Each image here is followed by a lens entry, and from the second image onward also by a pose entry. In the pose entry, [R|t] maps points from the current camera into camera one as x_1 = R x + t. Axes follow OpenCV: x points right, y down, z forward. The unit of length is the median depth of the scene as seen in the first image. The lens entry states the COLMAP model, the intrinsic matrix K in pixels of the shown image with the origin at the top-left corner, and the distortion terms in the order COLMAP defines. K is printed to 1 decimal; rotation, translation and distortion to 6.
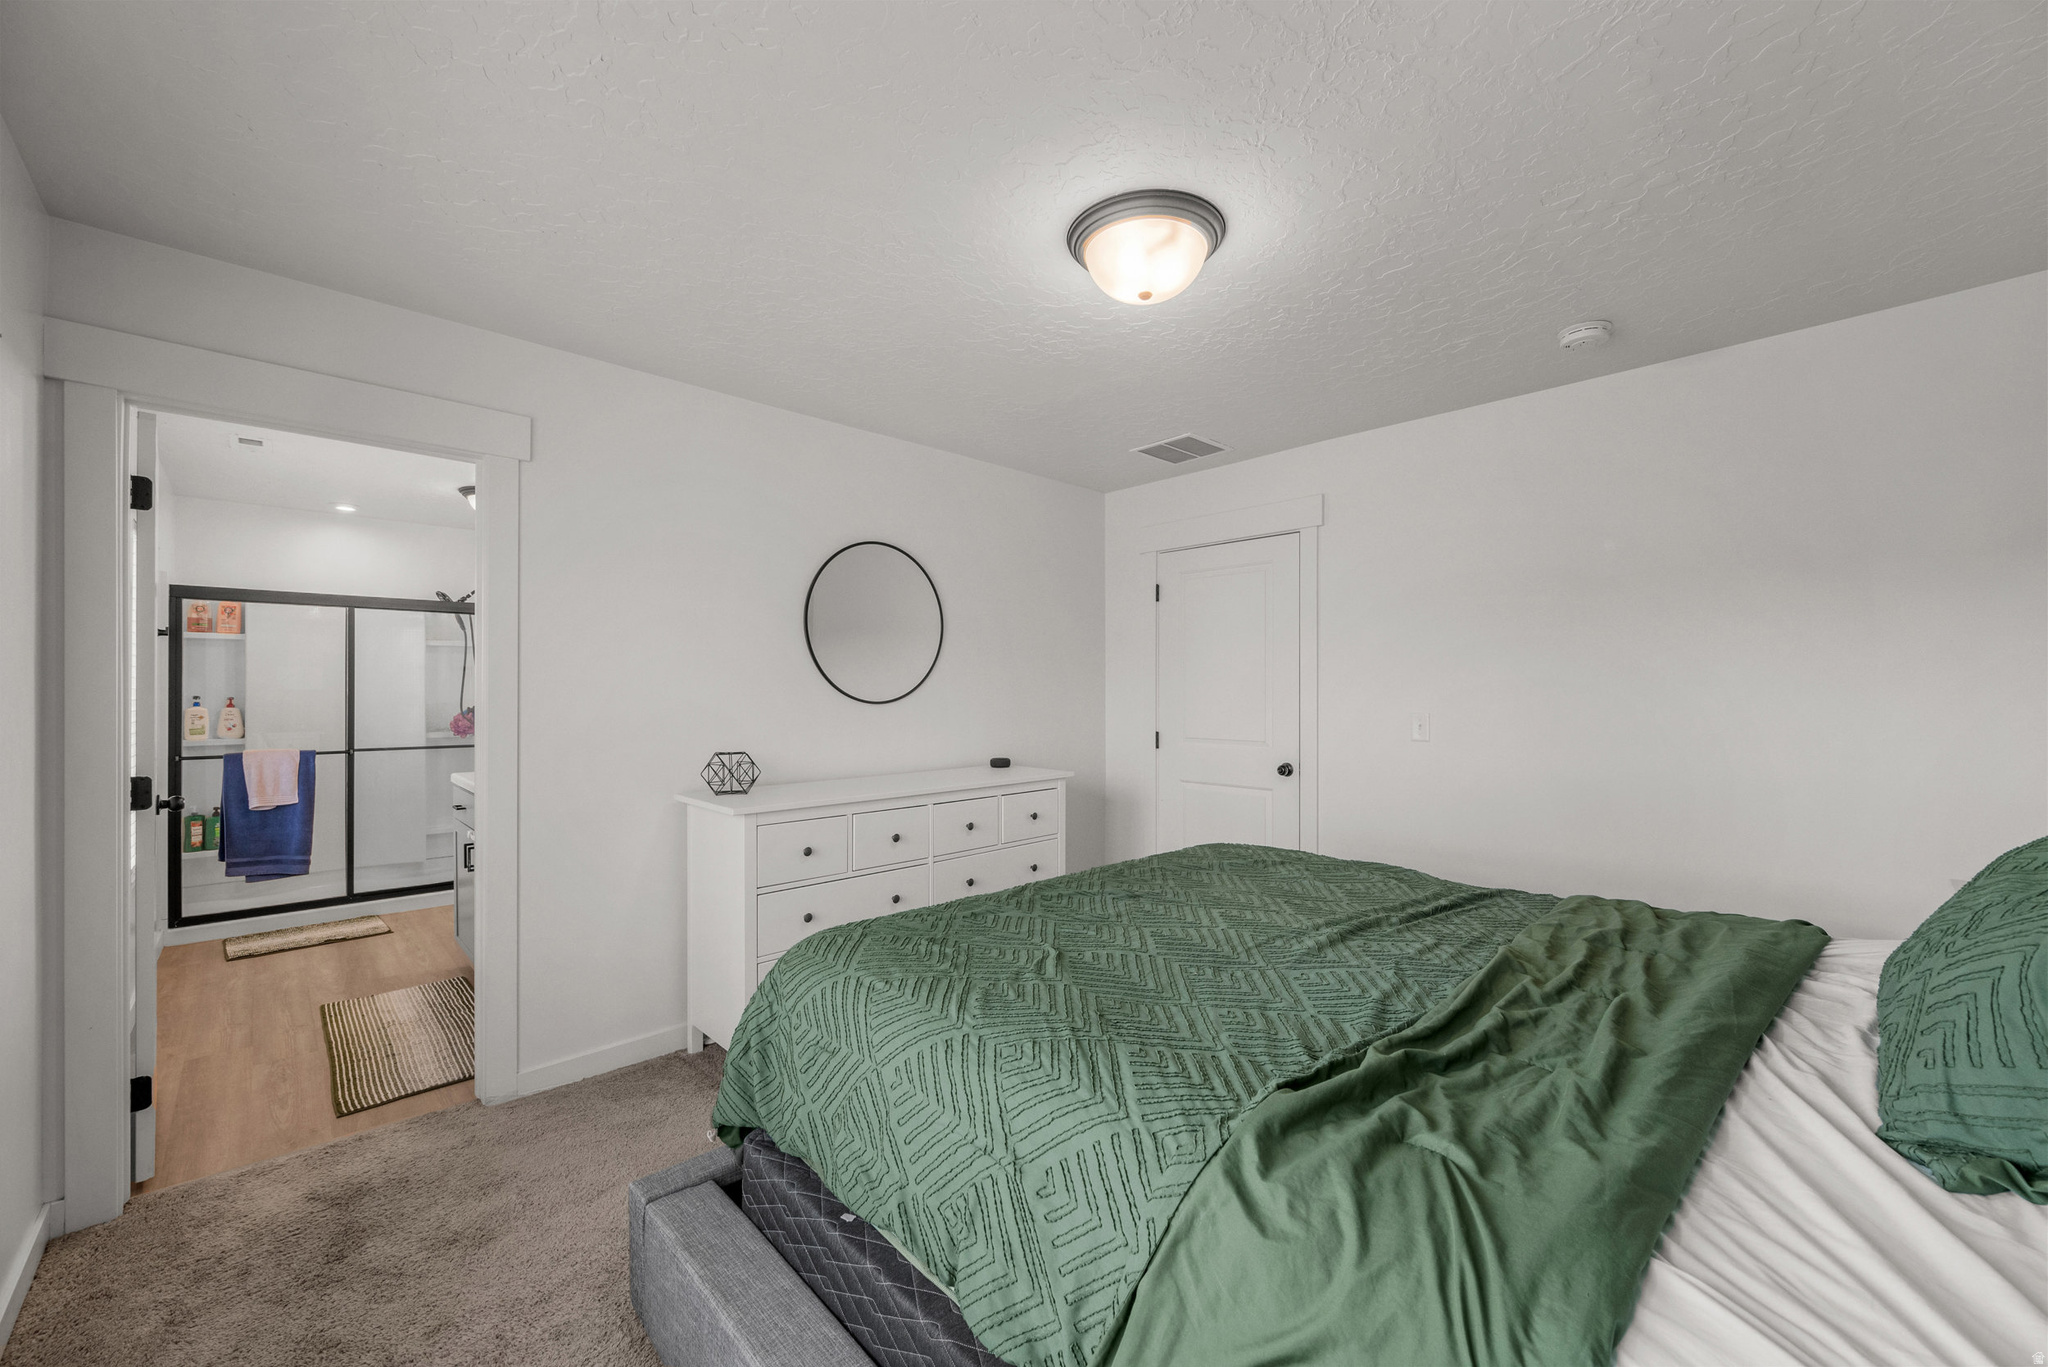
lens RADIAL K [[807.1, 0, 1024.0], [0, 807.1, 683.5], [0, 0, 1]] dist [-0.002635, 0.000068]
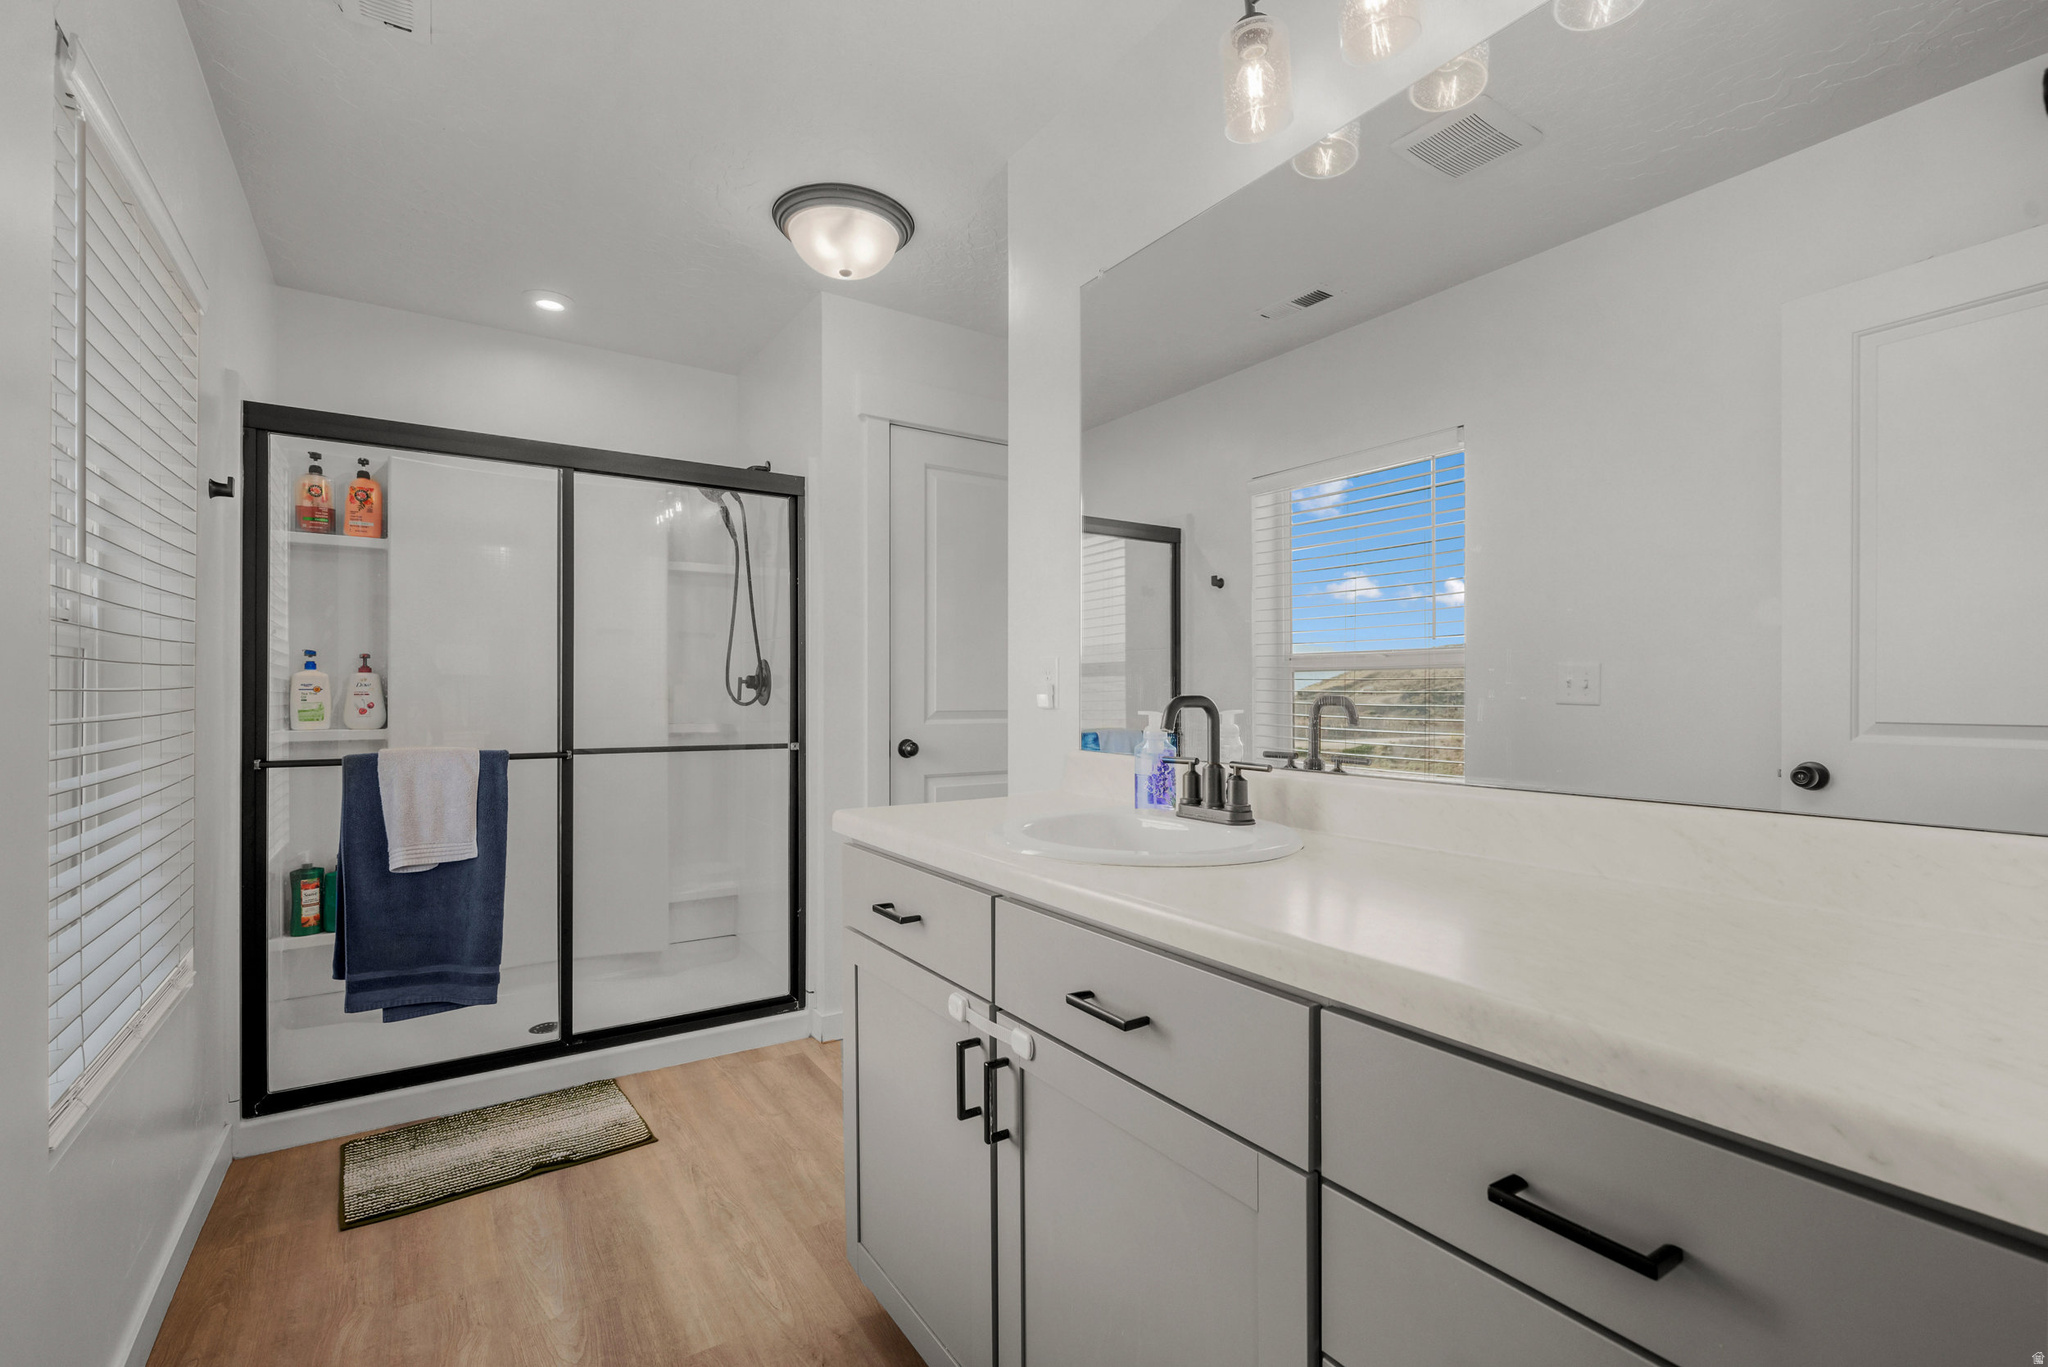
lens RADIAL K [[907.4, 0, 1024.0], [0, 907.4, 683.5], [0, 0, 1]] dist [-0.002295, -0.000322]
pose [[0.985356, -0.004007, -0.170461, -0.476355], [0.003130, 0.999980, -0.005411, 0.046041], [0.170479, 0.004798, 0.985350, 0.509608]]
